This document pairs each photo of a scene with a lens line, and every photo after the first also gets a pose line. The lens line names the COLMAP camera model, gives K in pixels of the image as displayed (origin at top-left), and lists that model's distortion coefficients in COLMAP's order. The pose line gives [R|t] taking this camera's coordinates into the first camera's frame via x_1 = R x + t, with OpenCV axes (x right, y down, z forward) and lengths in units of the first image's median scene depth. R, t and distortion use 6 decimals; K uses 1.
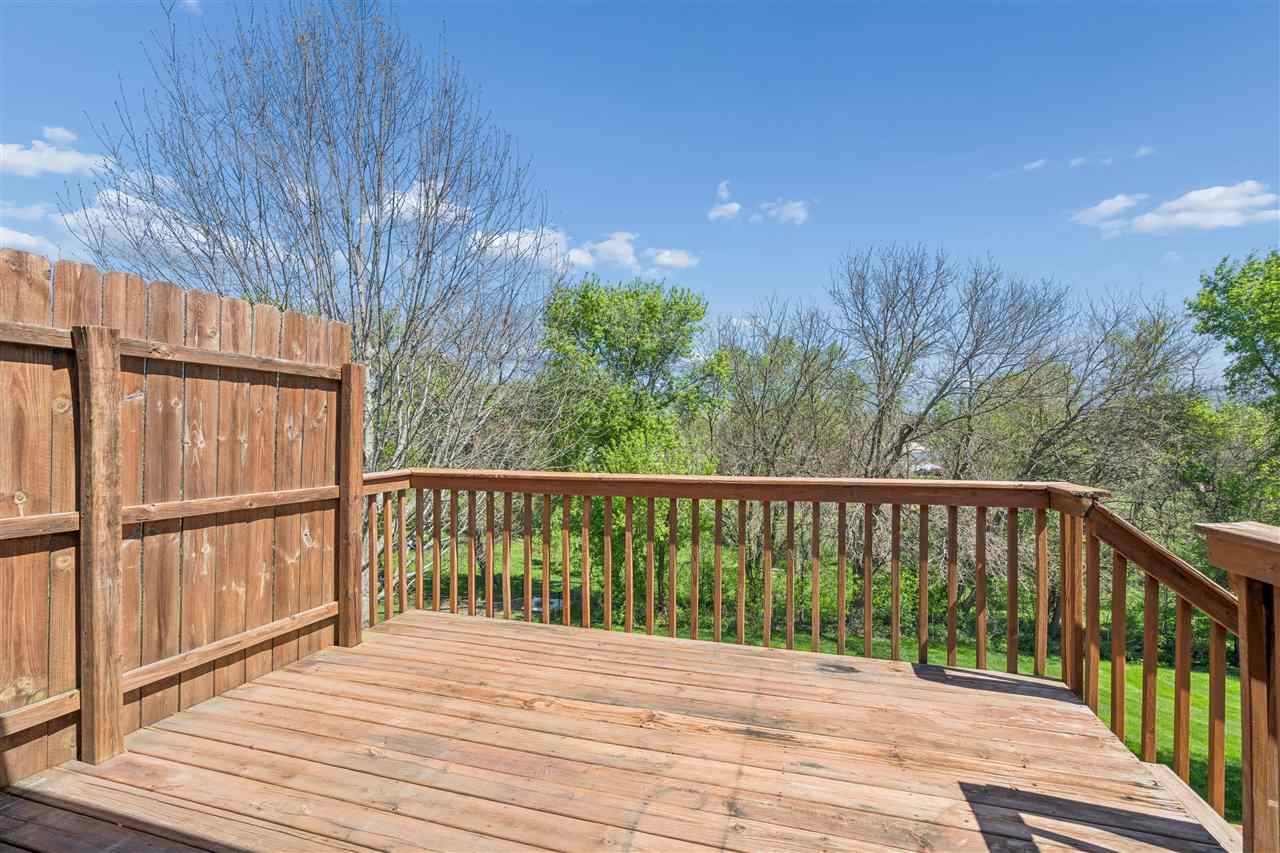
lens RADIAL K [[575.1, 0, 645.0], [0, 575.1, 435.6], [0, 0, 1]] dist [-0.003567, 0.000129]
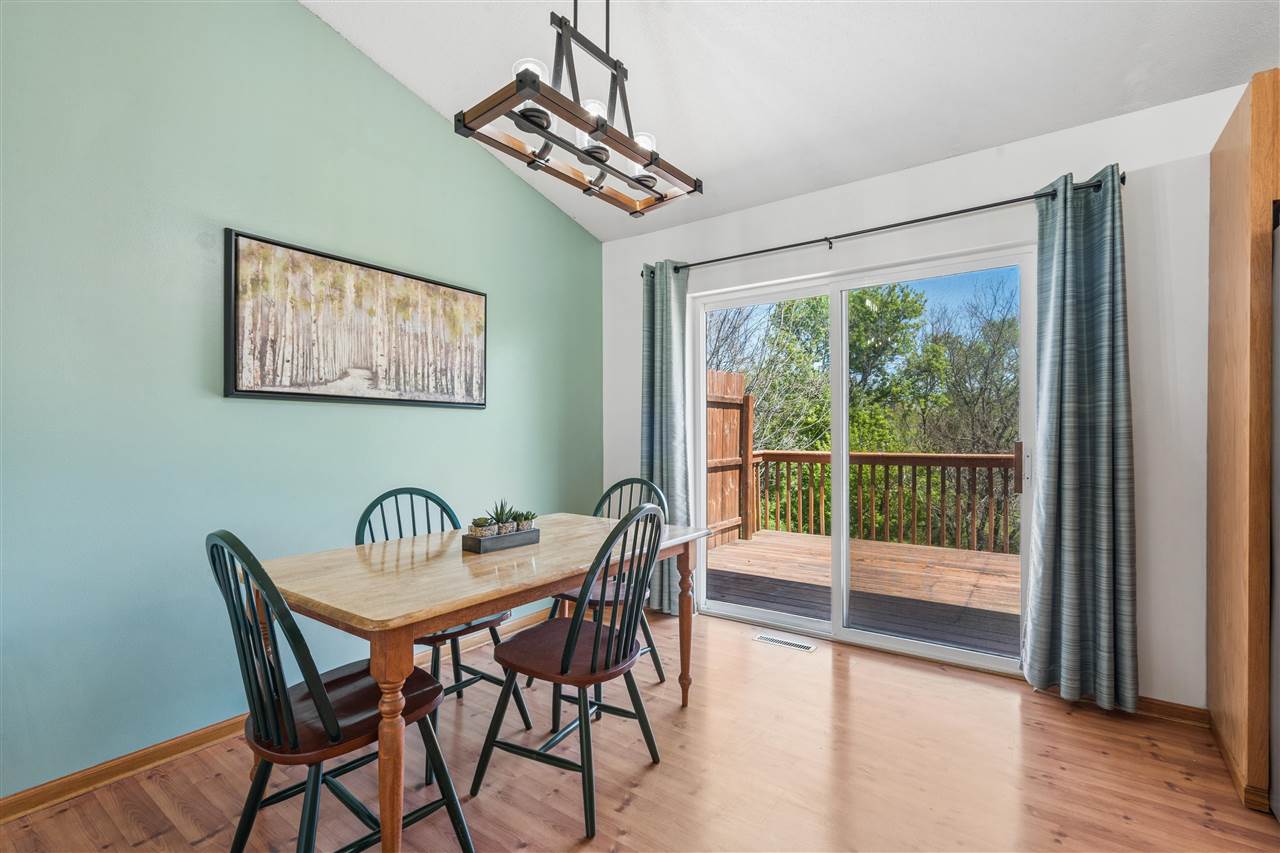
lens RADIAL K [[575.1, 0, 635.8], [0, 575.1, 433.8], [0, 0, 1]] dist [-0.003567, 0.000129]
pose [[0.942354, -0.006820, -0.334549, -0.237932], [0.008955, 0.999948, 0.004842, -0.008560], [0.334498, -0.007559, 0.942366, -1.073425]]
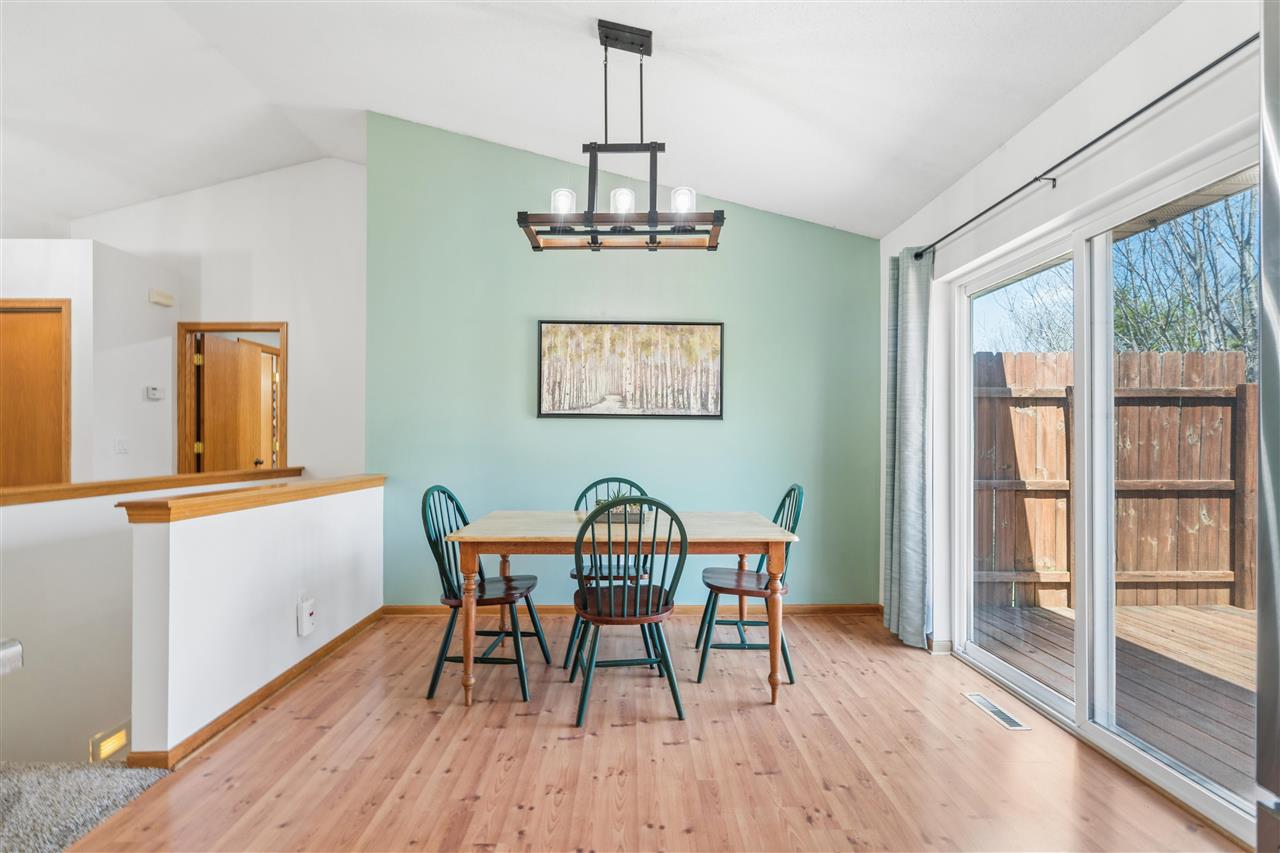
lens RADIAL K [[575.1, 0, 634.7], [0, 575.1, 440.2], [0, 0, 1]] dist [-0.003567, 0.000129]
pose [[0.292815, -0.001946, -0.956167, 0.322720], [0.003002, 0.999995, -0.001116, -0.004698], [0.956164, -0.002544, 0.292819, -0.709773]]
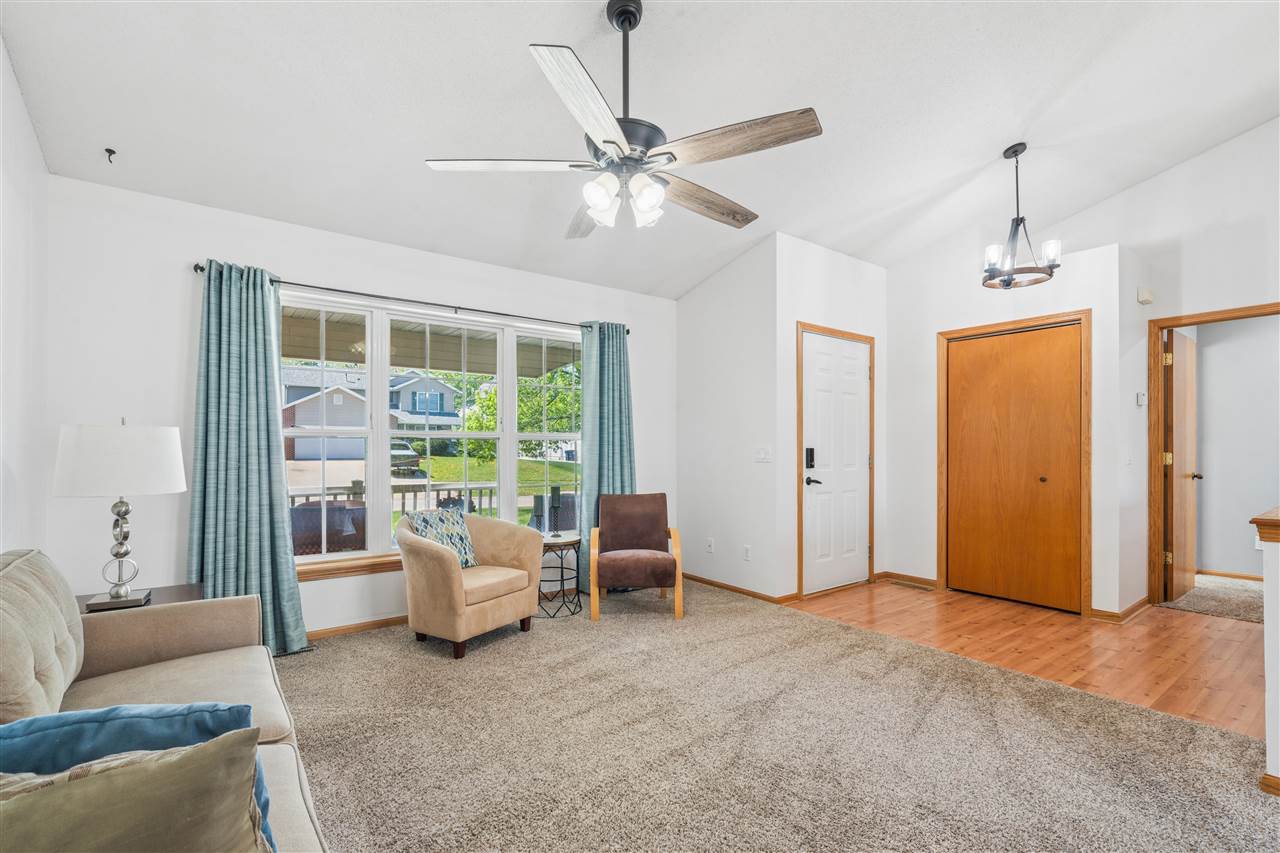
lens RADIAL K [[575.1, 0, 642.7], [0, 575.1, 441.2], [0, 0, 1]] dist [-0.003567, 0.000129]
pose [[-0.592411, -0.013258, -0.805527, 0.341352], [-0.001148, 0.999877, -0.015613, -0.010564], [0.805635, -0.008325, -0.592354, -1.670739]]
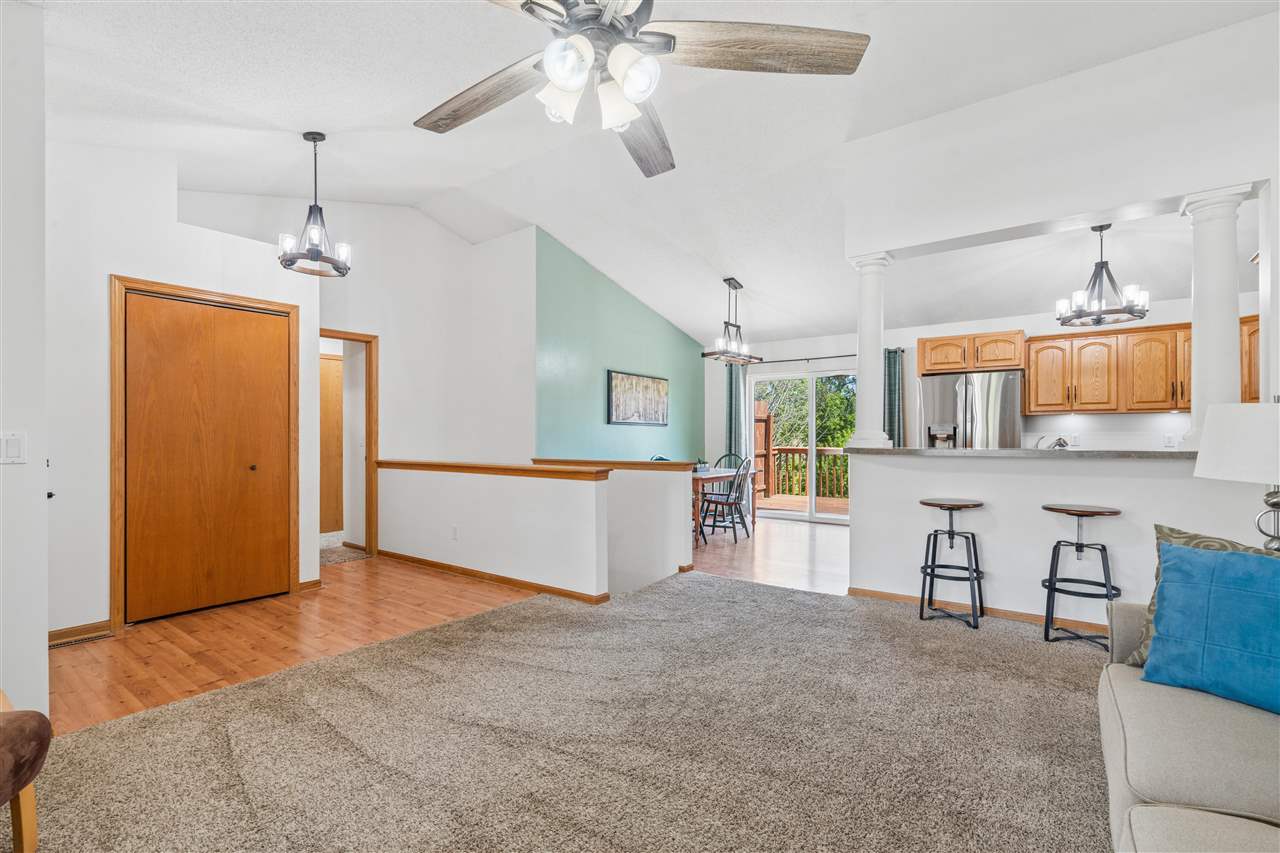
lens RADIAL K [[575.1, 0, 641.7], [0, 575.1, 436.7], [0, 0, 1]] dist [-0.003567, 0.000129]
pose [[0.939688, -0.002497, -0.342025, -0.063134], [0.004317, 0.999980, 0.004561, -0.016112], [0.342006, -0.005762, 0.939680, -2.720586]]
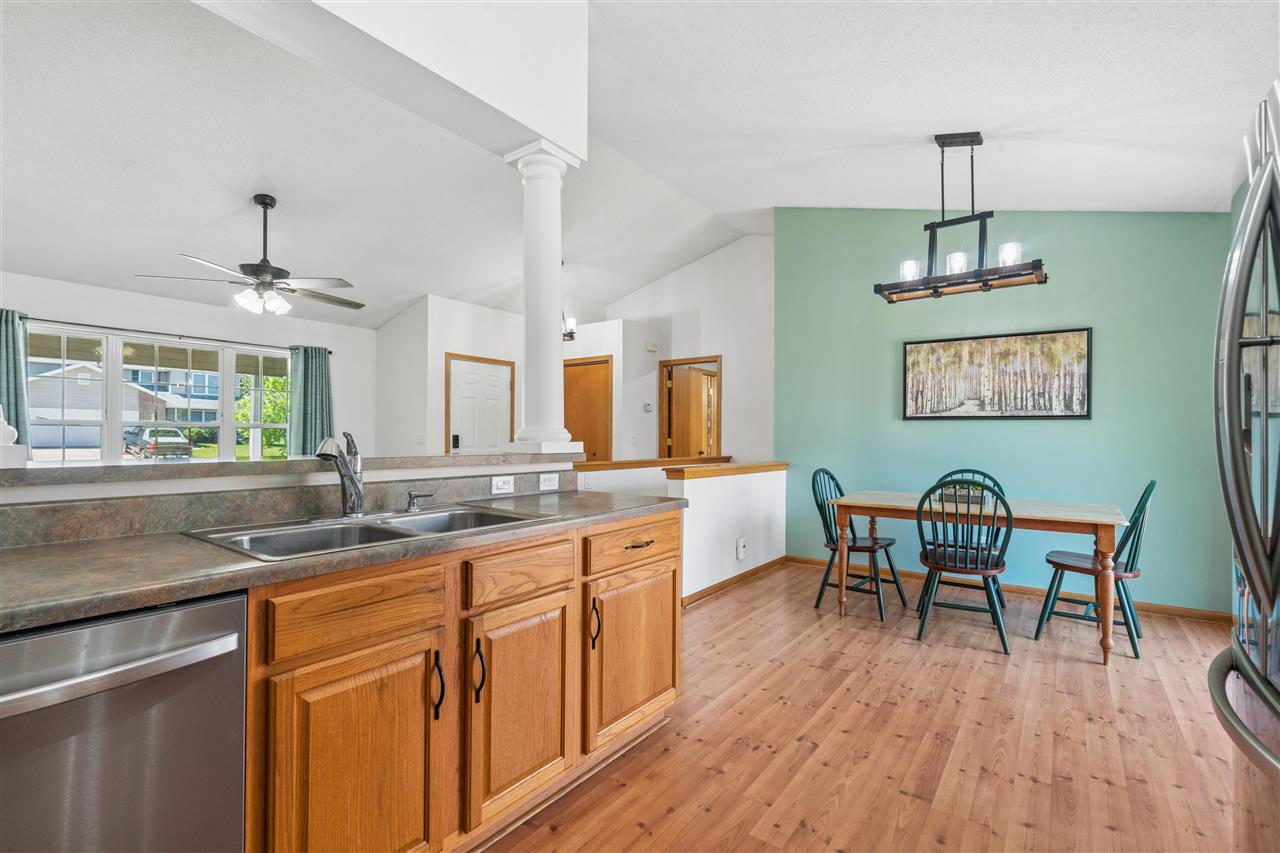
lens RADIAL K [[575.1, 0, 641.2], [0, 575.1, 429.5], [0, 0, 1]] dist [-0.003567, 0.000129]
pose [[-0.344437, -0.015351, -0.938684, 0.800737], [-0.002235, 0.999877, -0.015531, -0.003981], [0.938807, -0.003251, -0.344429, -0.673978]]
